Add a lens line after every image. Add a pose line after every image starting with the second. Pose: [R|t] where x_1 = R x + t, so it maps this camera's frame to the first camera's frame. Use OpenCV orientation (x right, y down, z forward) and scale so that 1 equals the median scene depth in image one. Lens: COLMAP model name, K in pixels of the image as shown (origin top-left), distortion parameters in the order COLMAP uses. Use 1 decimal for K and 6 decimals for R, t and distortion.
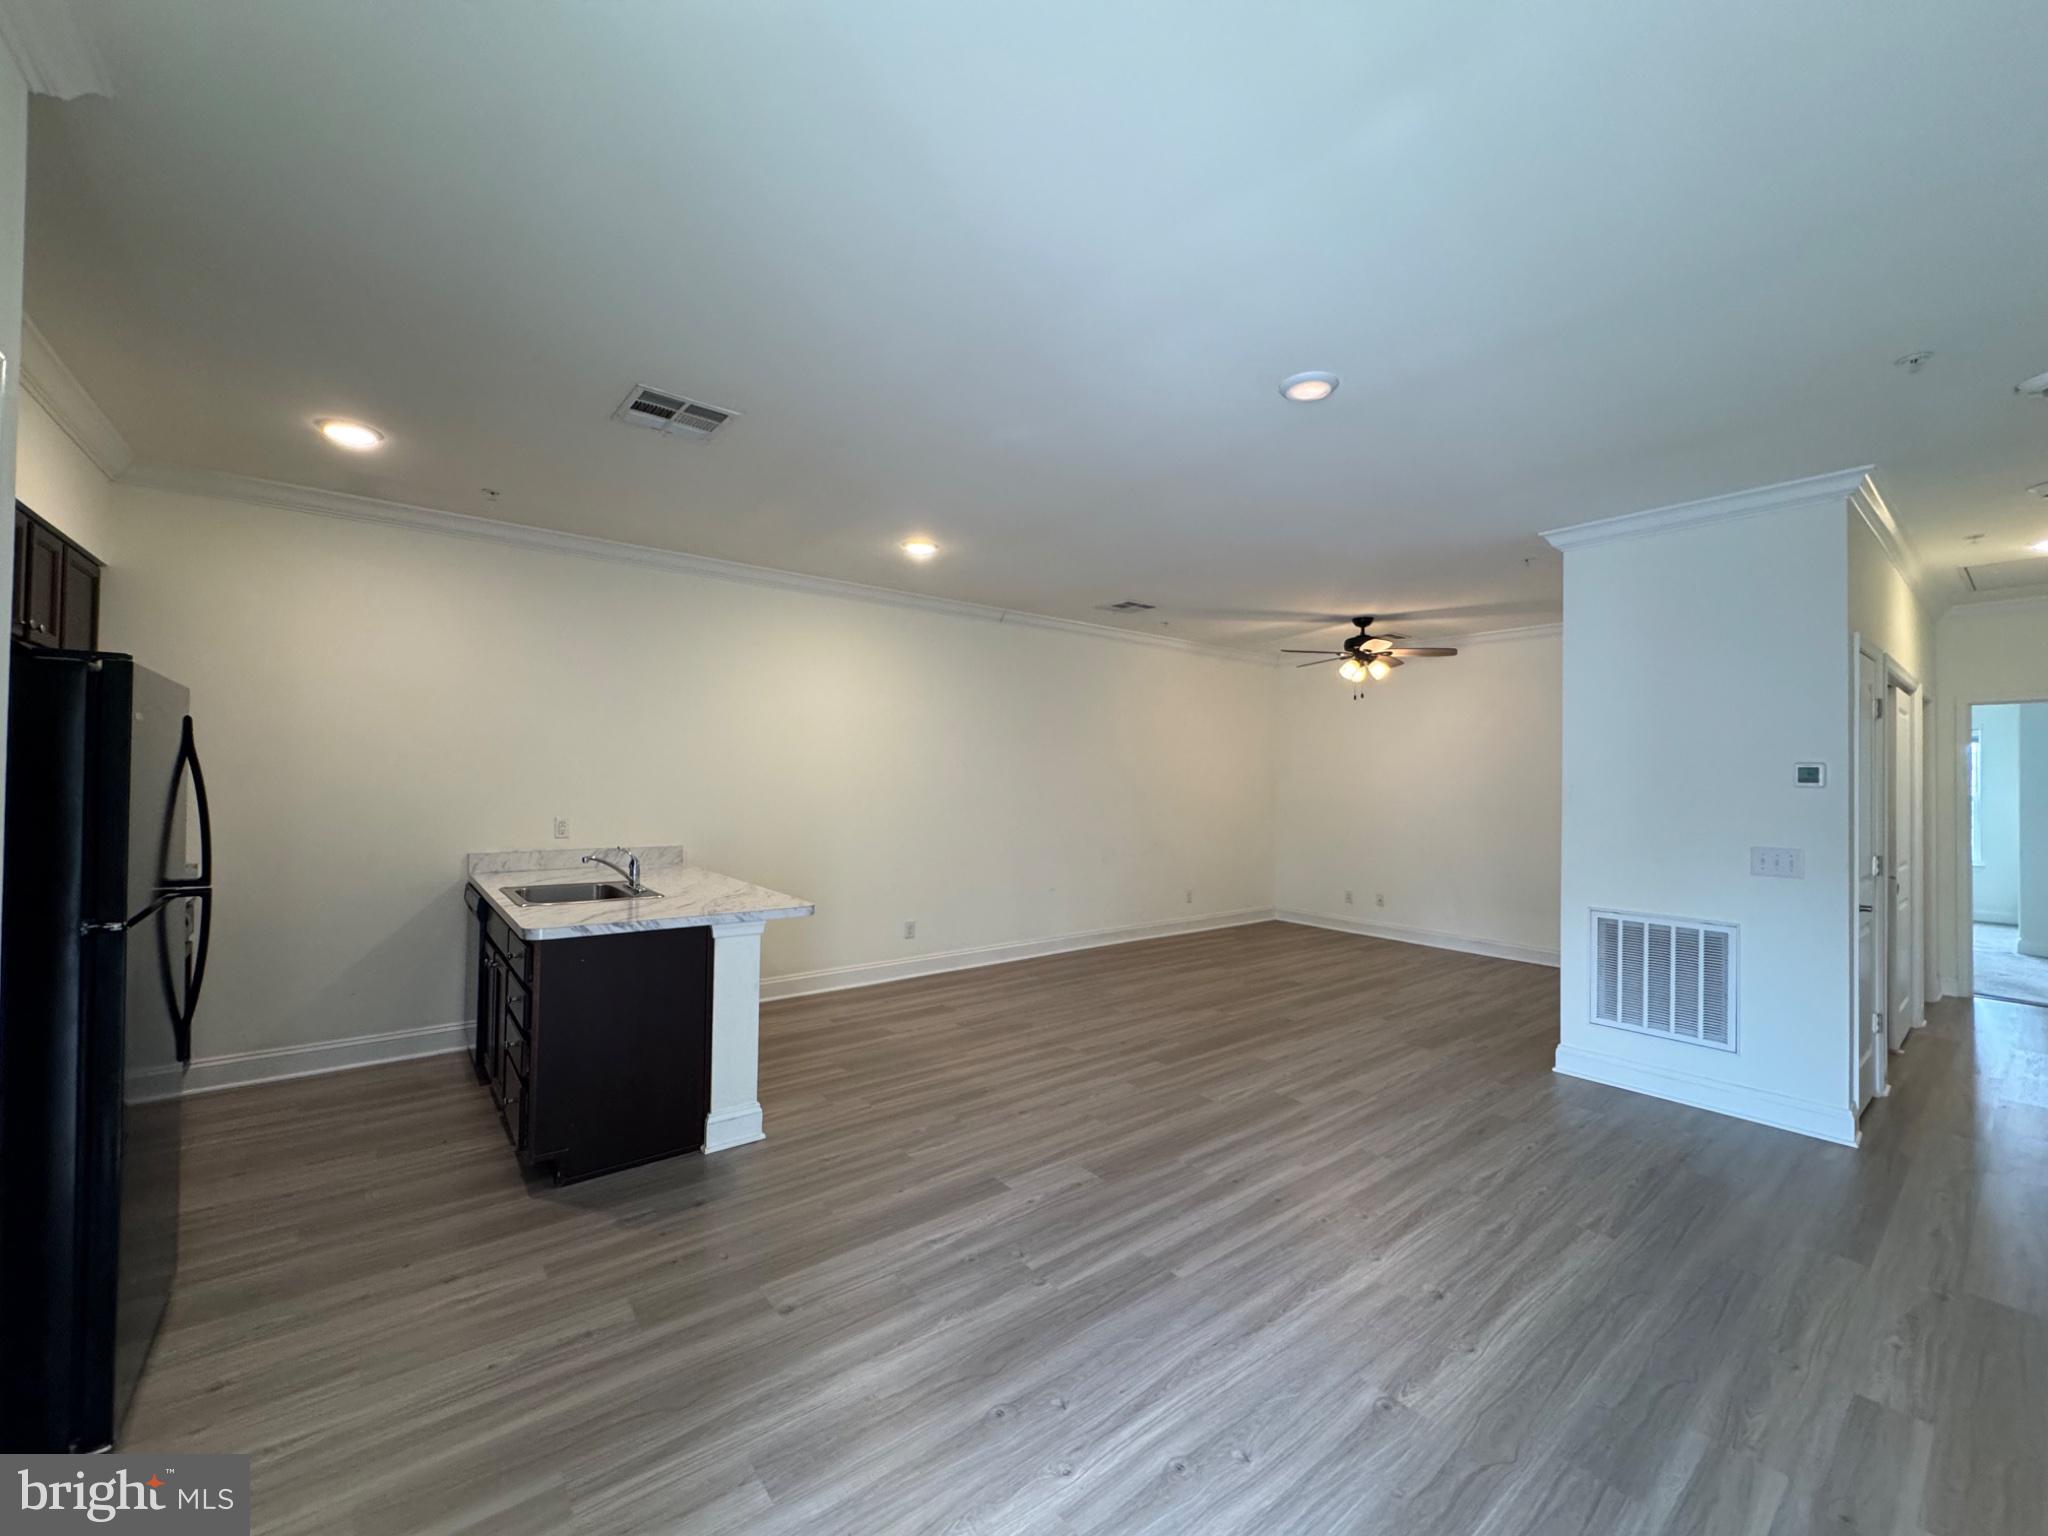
lens RADIAL K [[823.1, 0, 1024.0], [0, 823.1, 768.0], [0, 0, 1]] dist [0.000011, 0.000202]
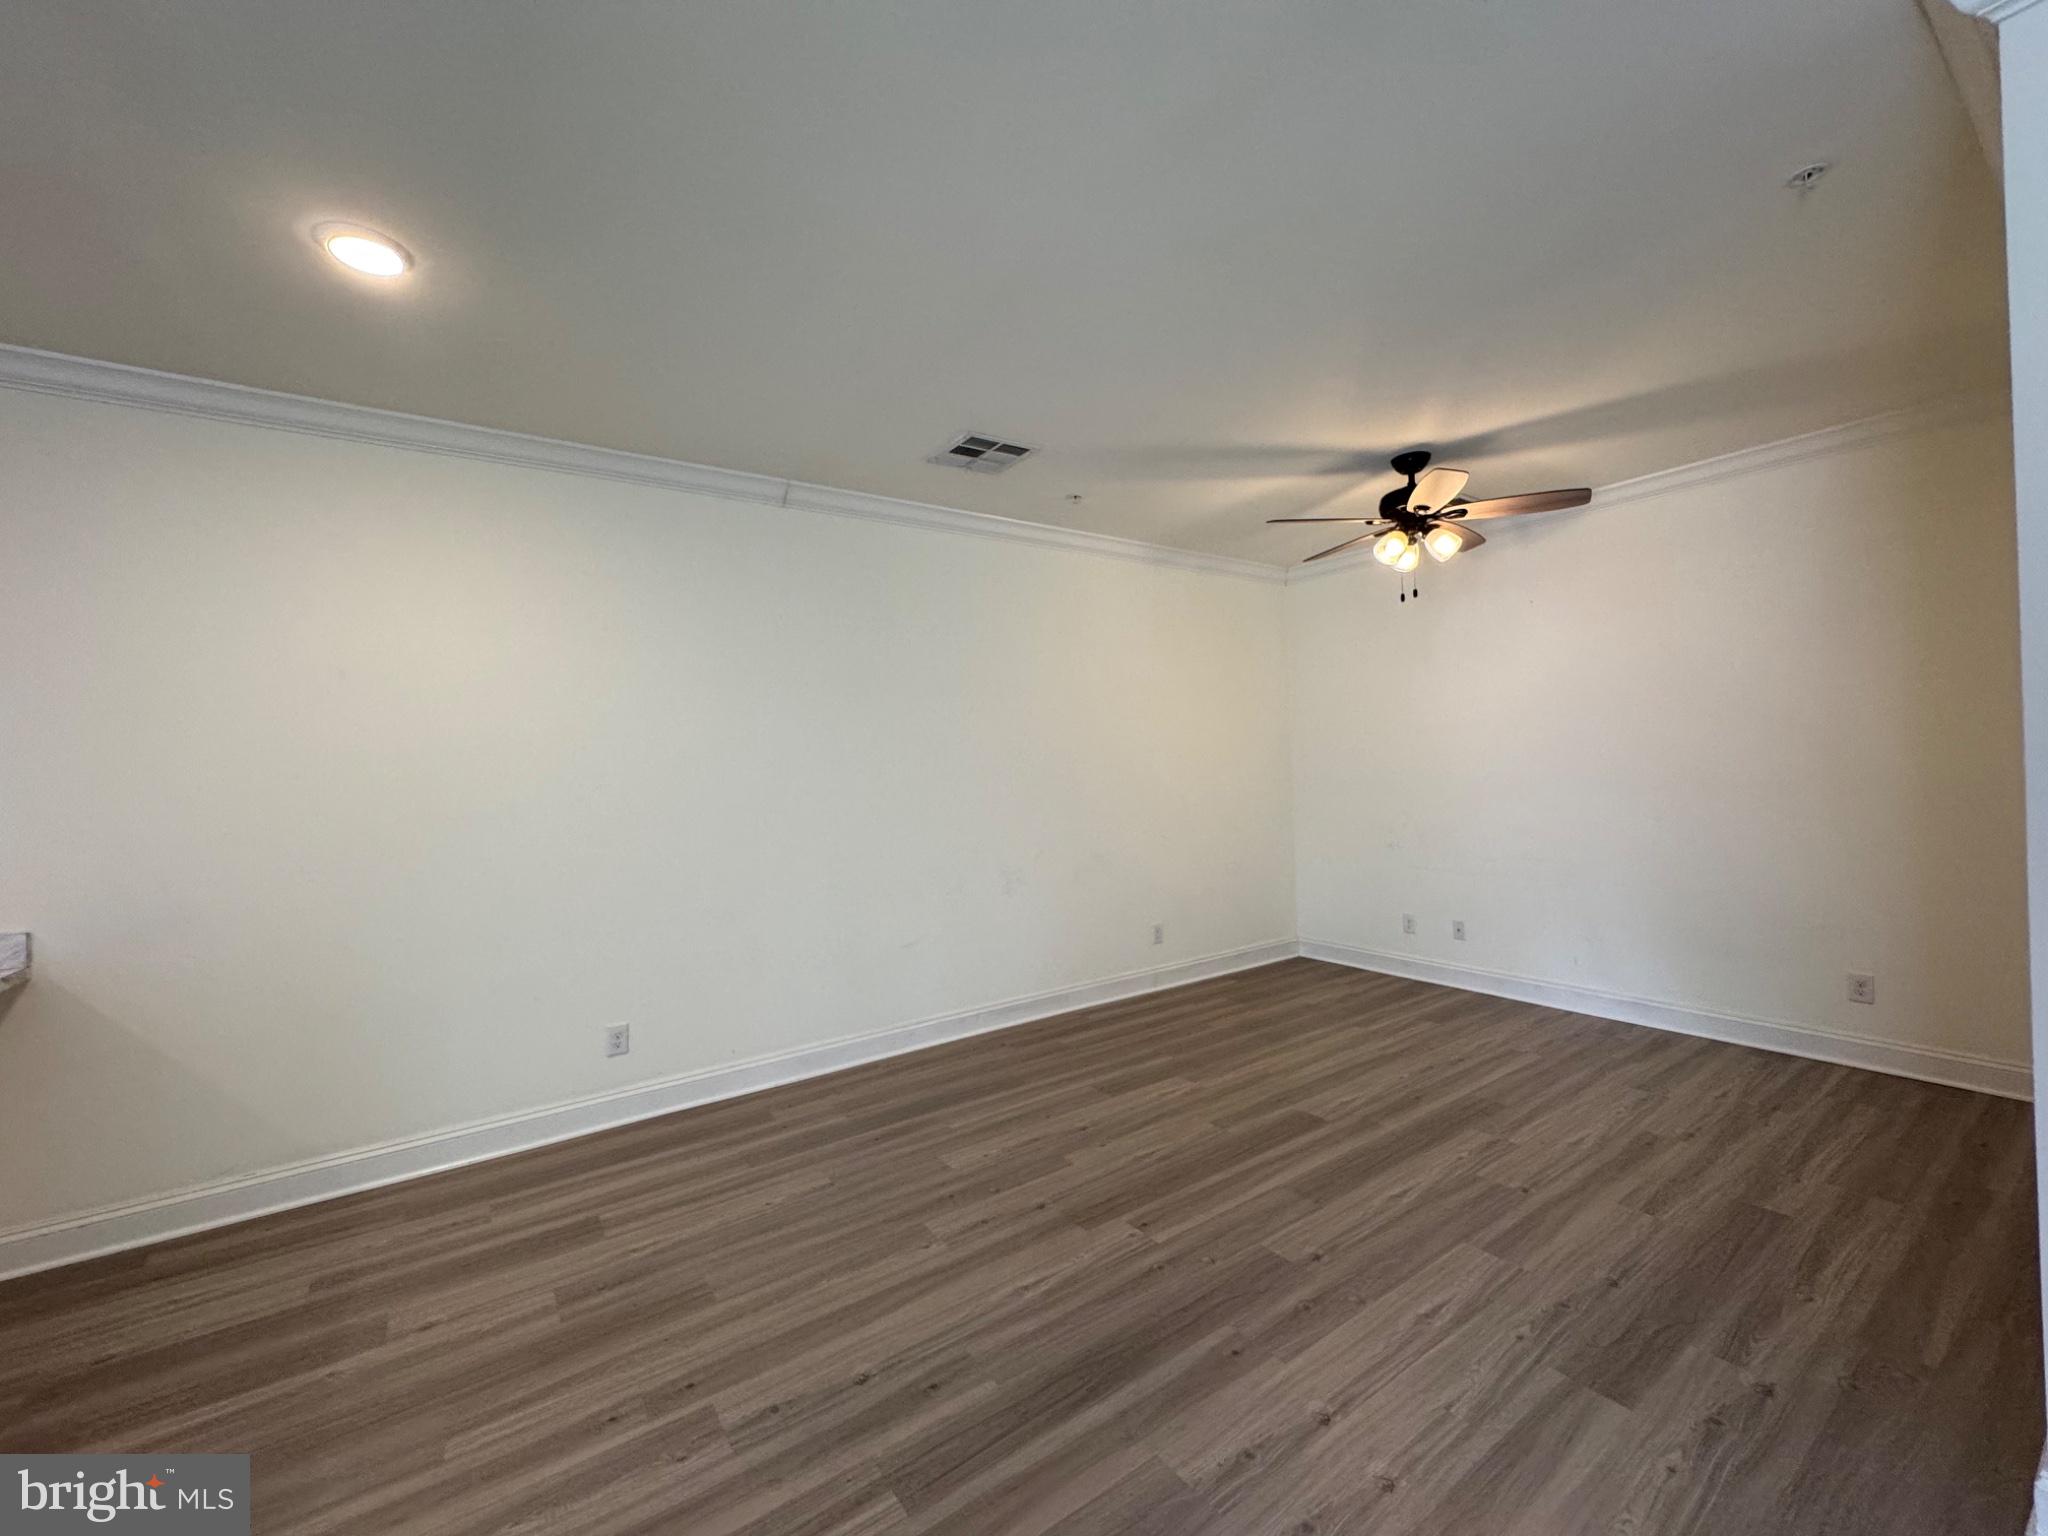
lens RADIAL K [[820.3, 0, 1024.0], [0, 820.3, 768.0], [0, 0, 1]] dist [-0.003493, -0.000365]
pose [[0.996869, -0.047268, -0.063388, 0.357217], [0.048106, 0.998773, 0.011760, 0.028133], [0.062755, -0.014773, 0.997920, 0.866916]]
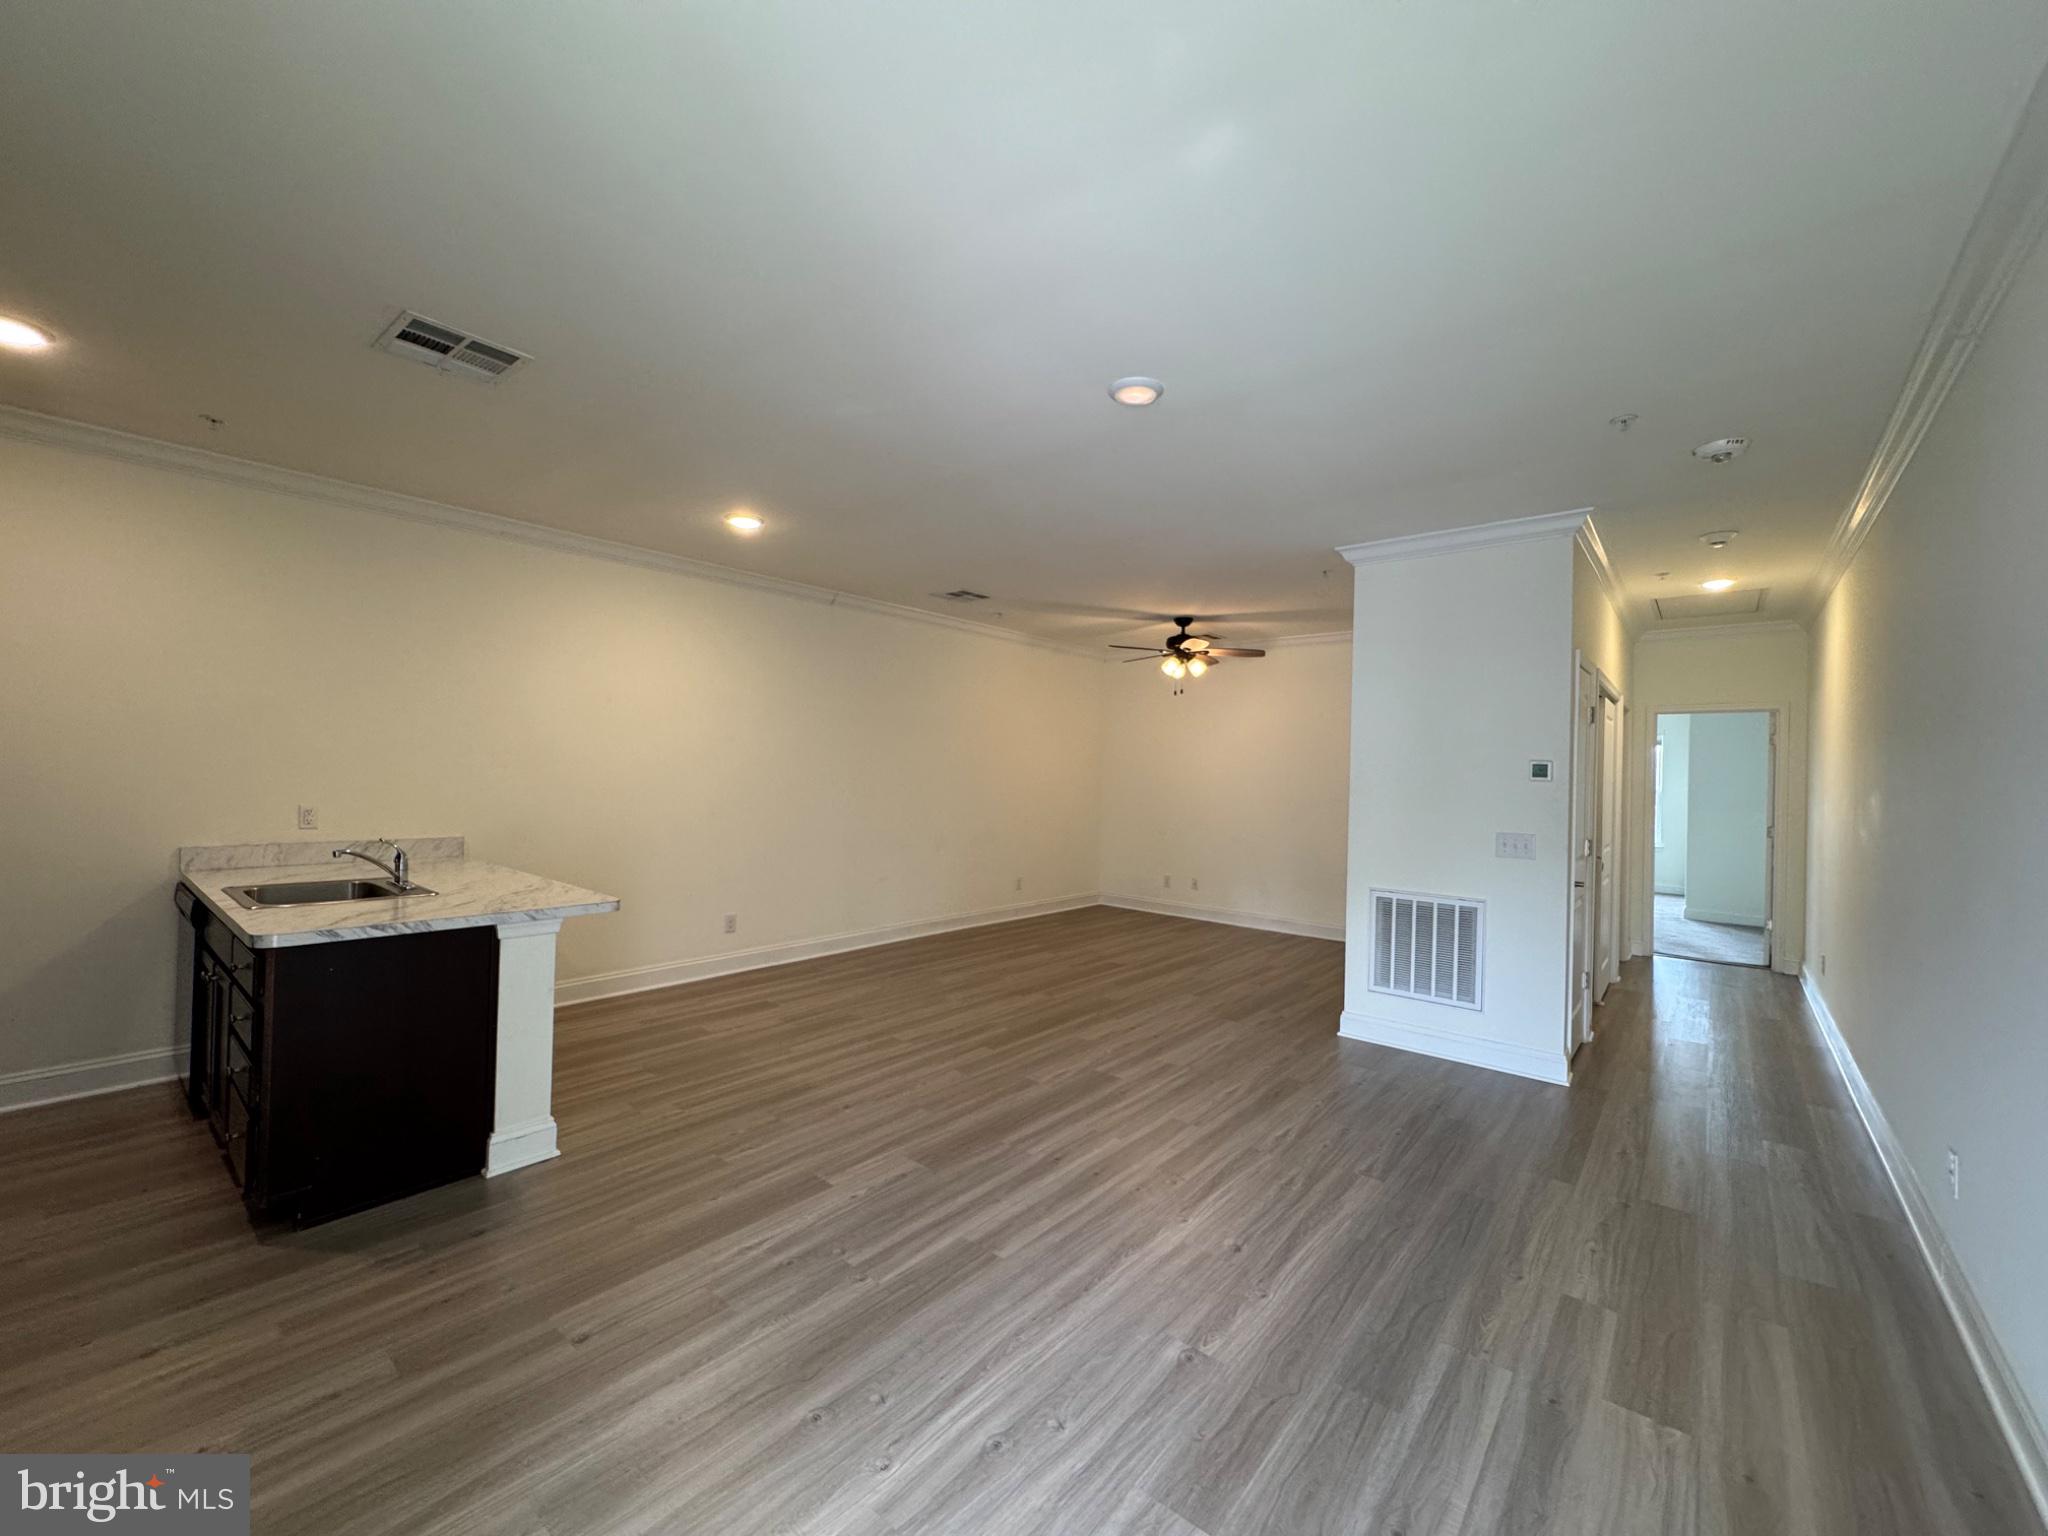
lens RADIAL K [[823.1, 0, 1024.0], [0, 823.1, 768.0], [0, 0, 1]] dist [0.000011, 0.000202]
pose [[0.979917, 0.010735, 0.199117, 0.005453], [-0.013494, 0.999831, 0.012506, 0.000106], [-0.198949, -0.014942, 0.979896, 0.004597]]
